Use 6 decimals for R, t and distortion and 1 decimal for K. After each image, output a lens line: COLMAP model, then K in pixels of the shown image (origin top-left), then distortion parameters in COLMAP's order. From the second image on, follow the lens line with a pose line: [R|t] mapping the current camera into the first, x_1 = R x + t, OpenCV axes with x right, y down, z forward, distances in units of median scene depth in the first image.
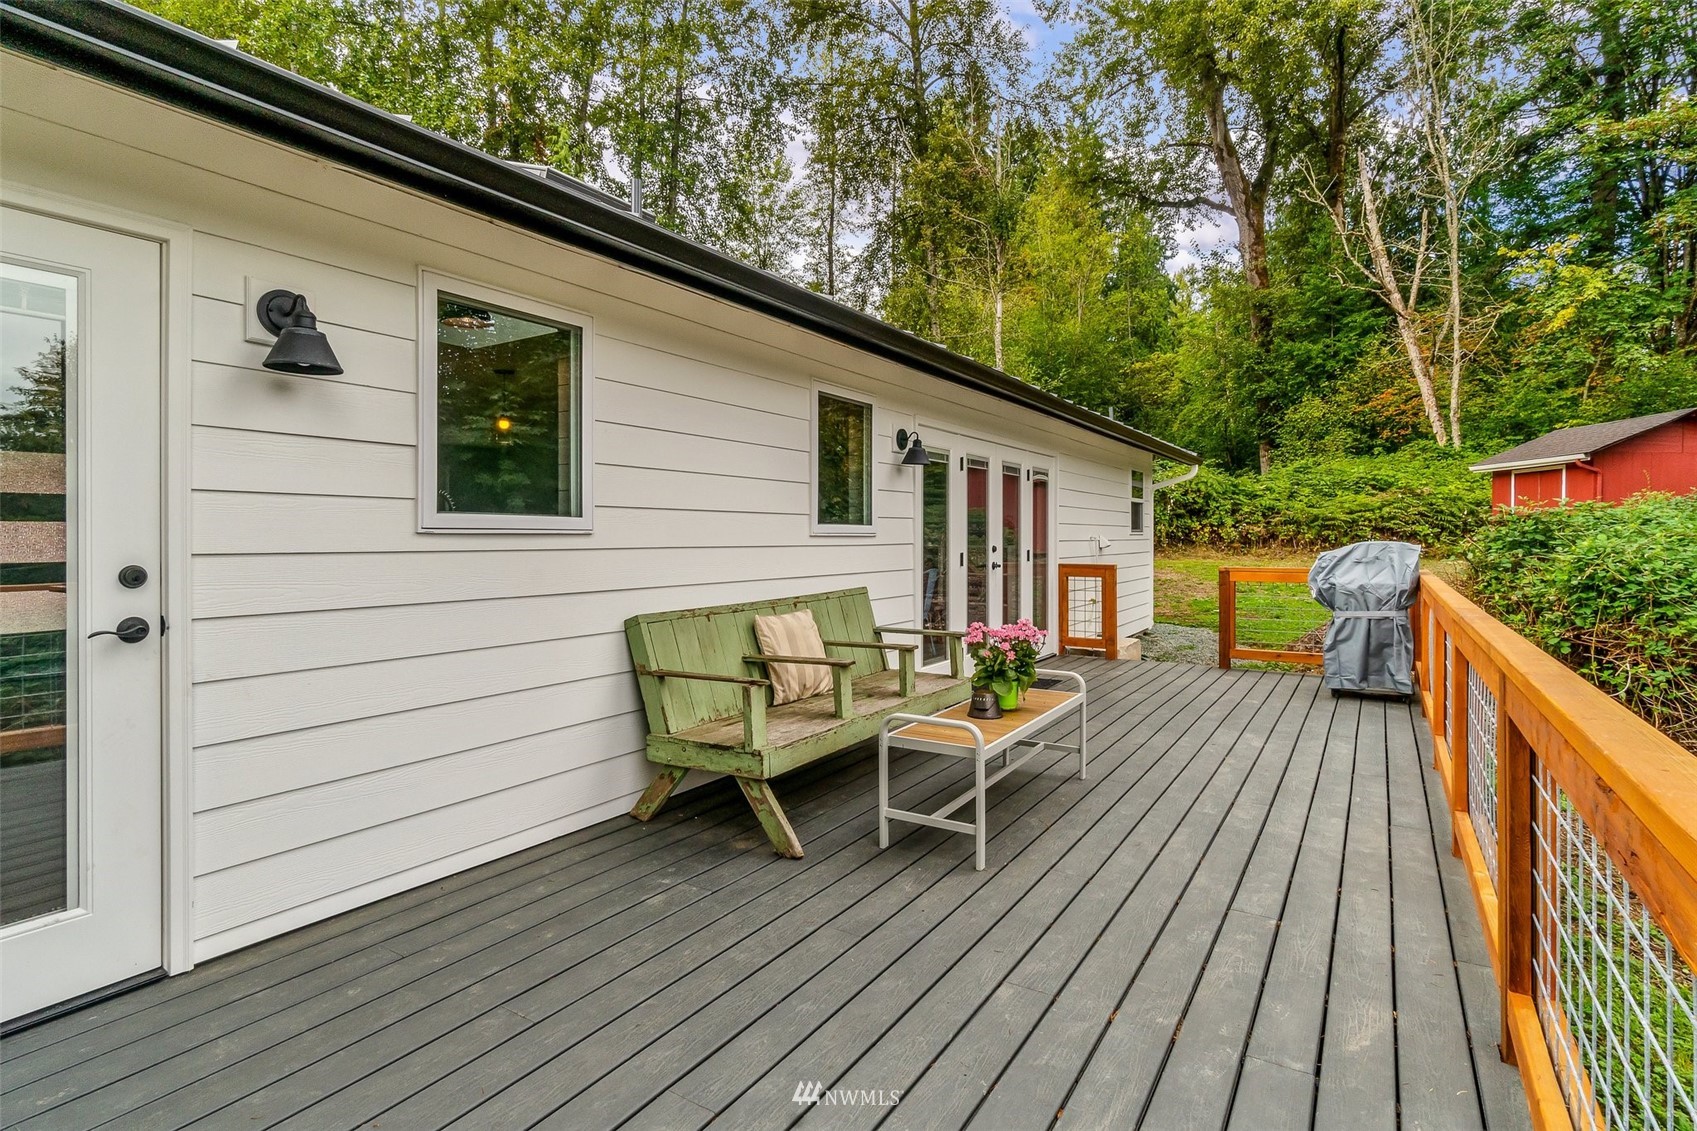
lens RADIAL K [[814.6, 0, 807.4], [0, 814.6, 566.3], [0, 0, 1]] dist [-0.001868, -0.000774]
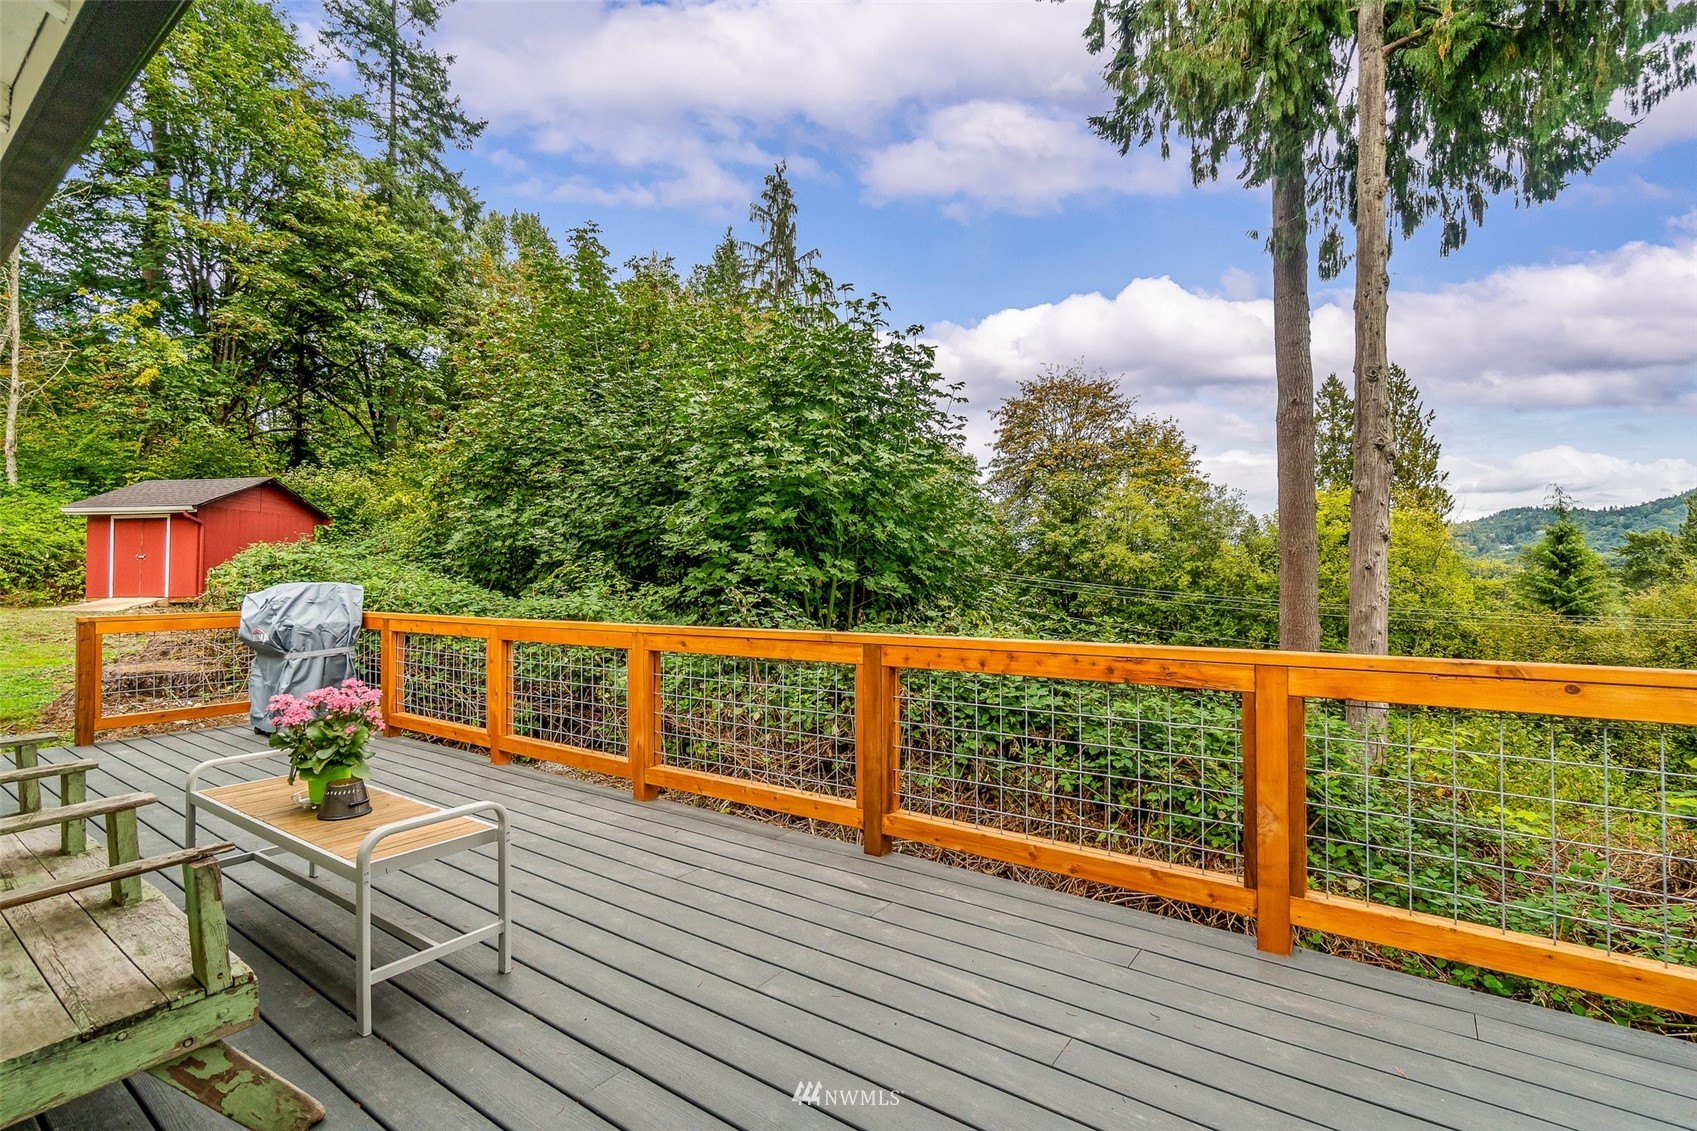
lens RADIAL K [[814.6, 0, 807.4], [0, 814.6, 566.3], [0, 0, 1]] dist [-0.001868, -0.000774]
pose [[0.050404, 0.015358, 0.998611, -0.305219], [0.041429, 0.998989, -0.017455, -0.006994], [-0.997869, 0.042251, 0.049717, 0.317099]]
